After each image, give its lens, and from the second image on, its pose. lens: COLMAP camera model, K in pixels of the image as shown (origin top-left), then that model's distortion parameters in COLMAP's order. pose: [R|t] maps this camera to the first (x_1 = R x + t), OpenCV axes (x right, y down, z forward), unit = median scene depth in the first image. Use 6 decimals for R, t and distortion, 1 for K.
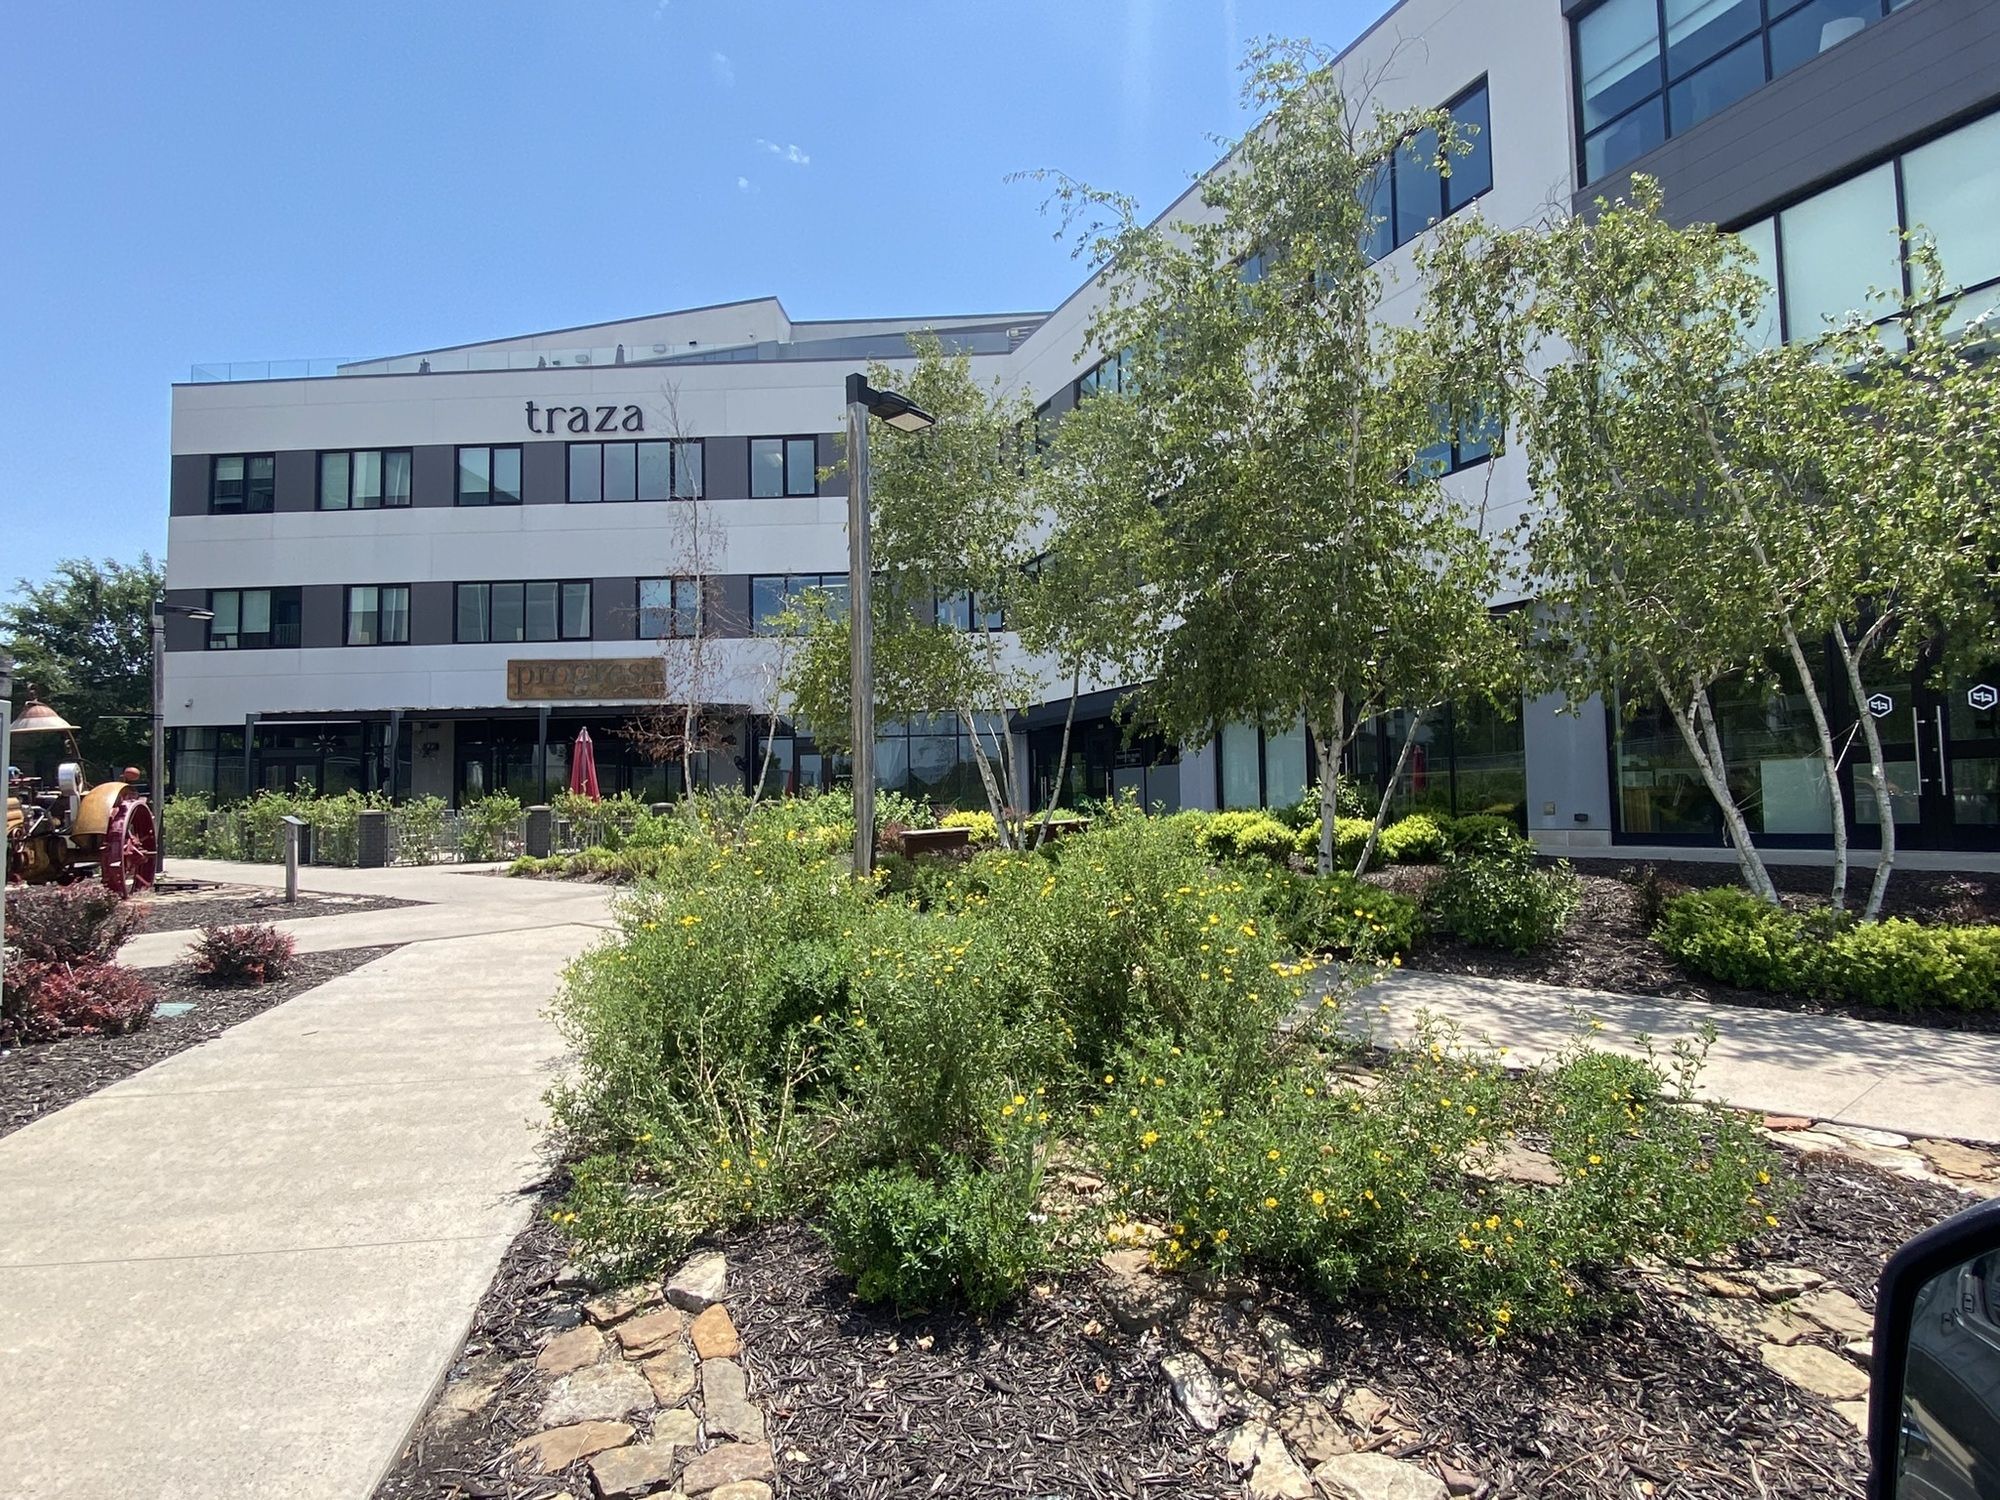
lens RADIAL K [[1057.9, 0, 1000.0], [0, 1057.9, 750.0], [0, 0, 1]] dist [-0.000168, -0.000005]
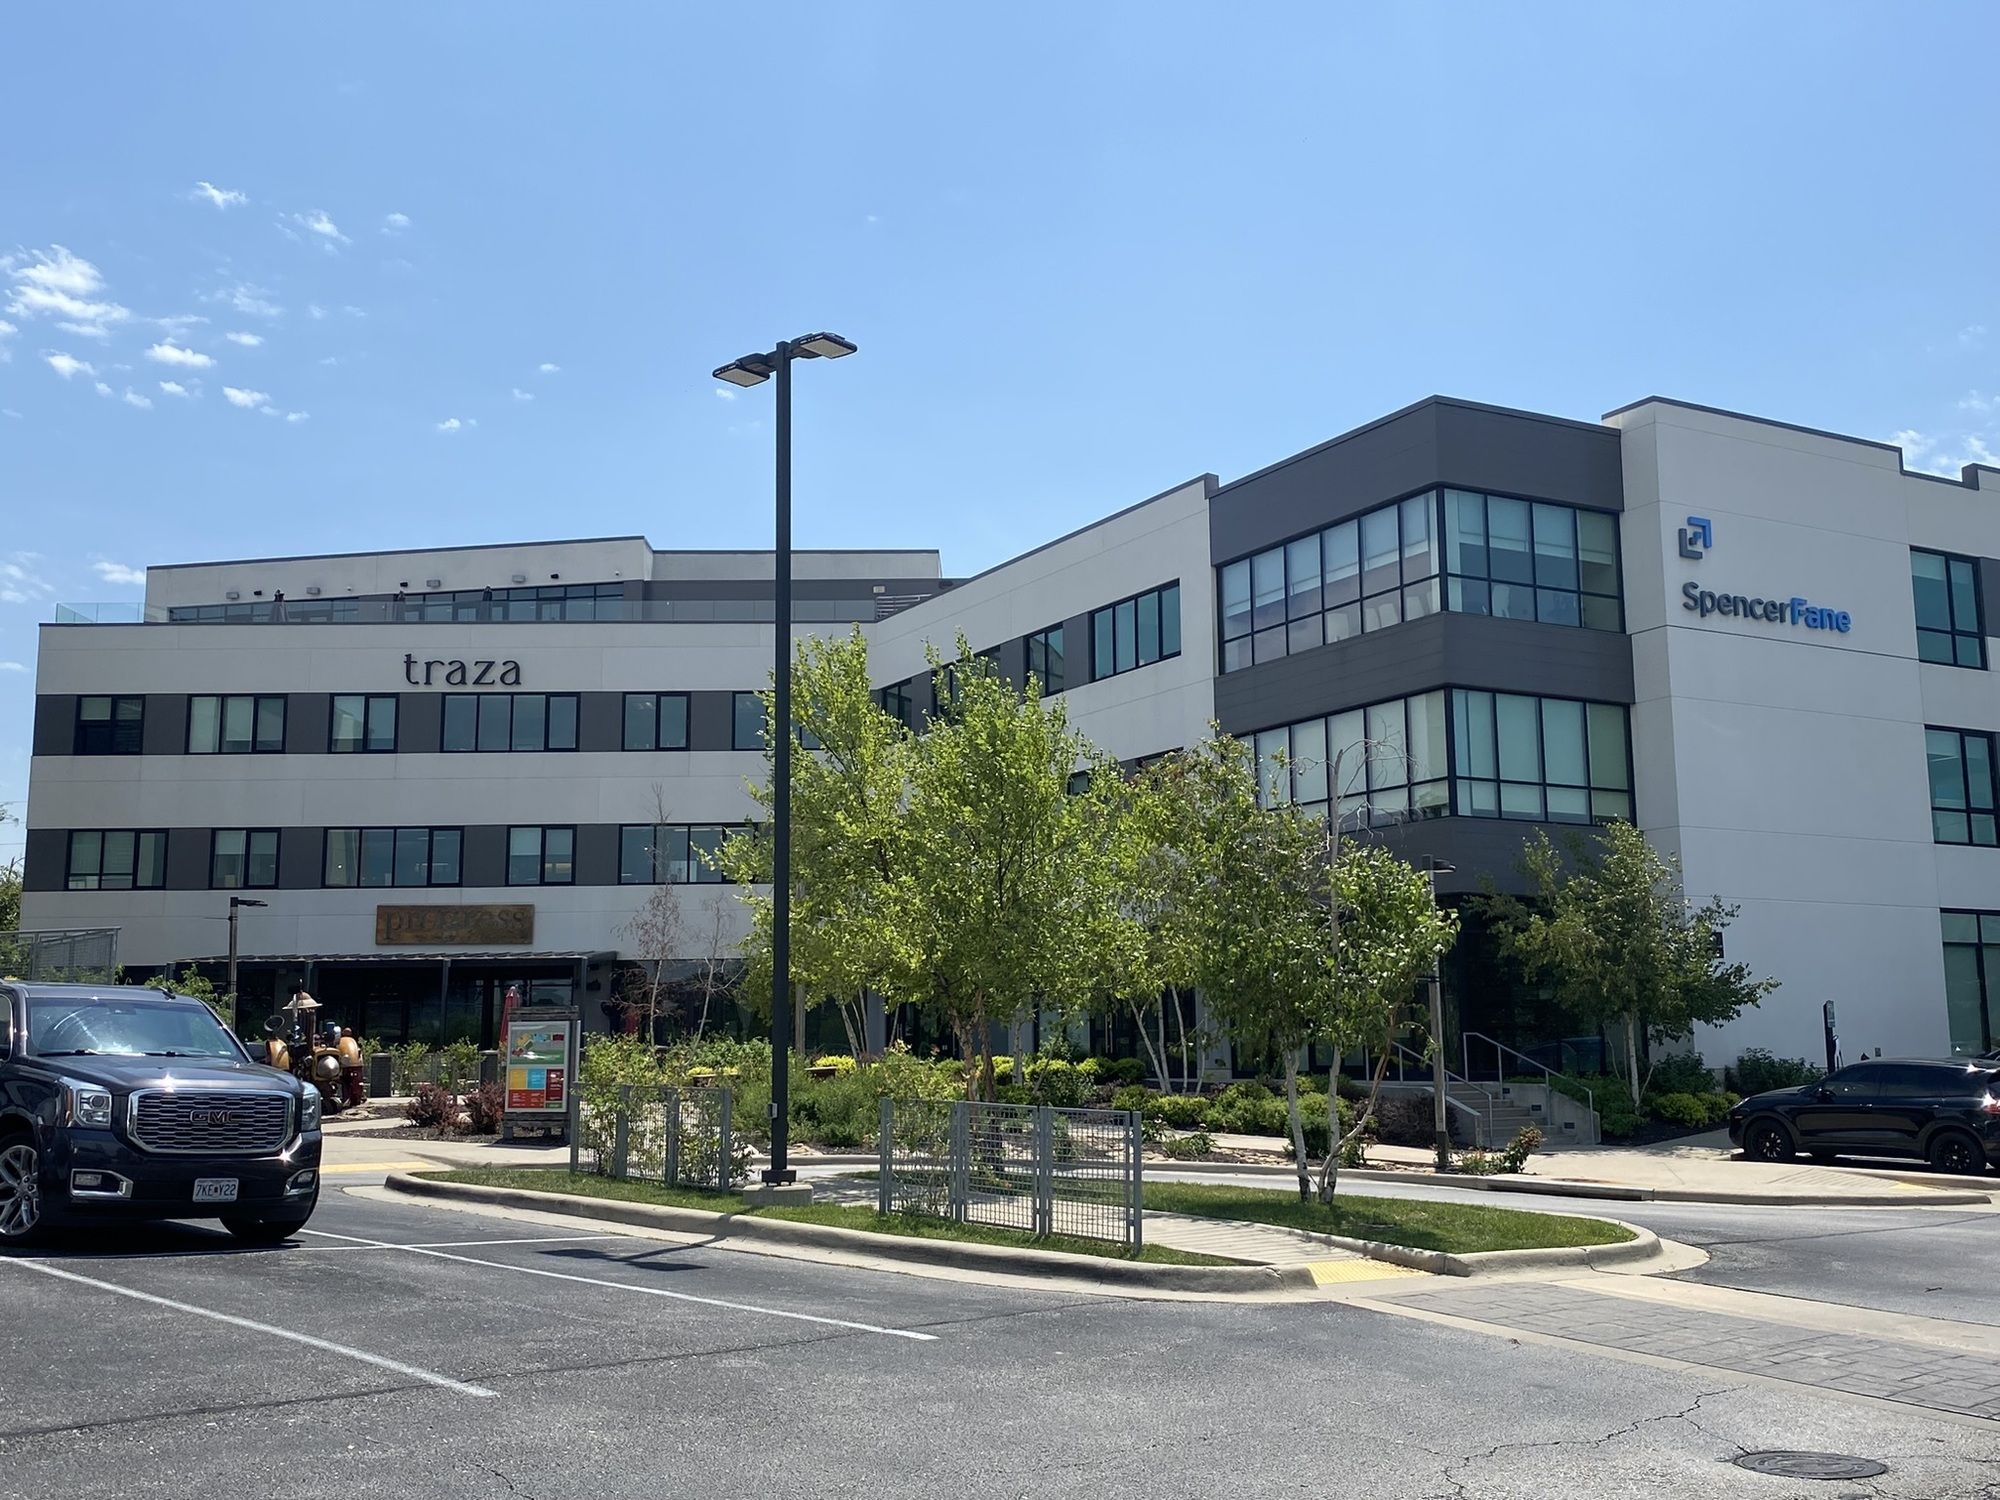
lens RADIAL K [[2065.5, 0, 1000.0], [0, 2065.5, 750.0], [0, 0, 1]] dist [0.143438, -0.451468]
pose [[0.997821, 0.018069, 0.063461, 0.003524], [-0.012050, 0.995501, -0.093977, -0.052520], [-0.064873, 0.093007, 0.993550, -1.044414]]
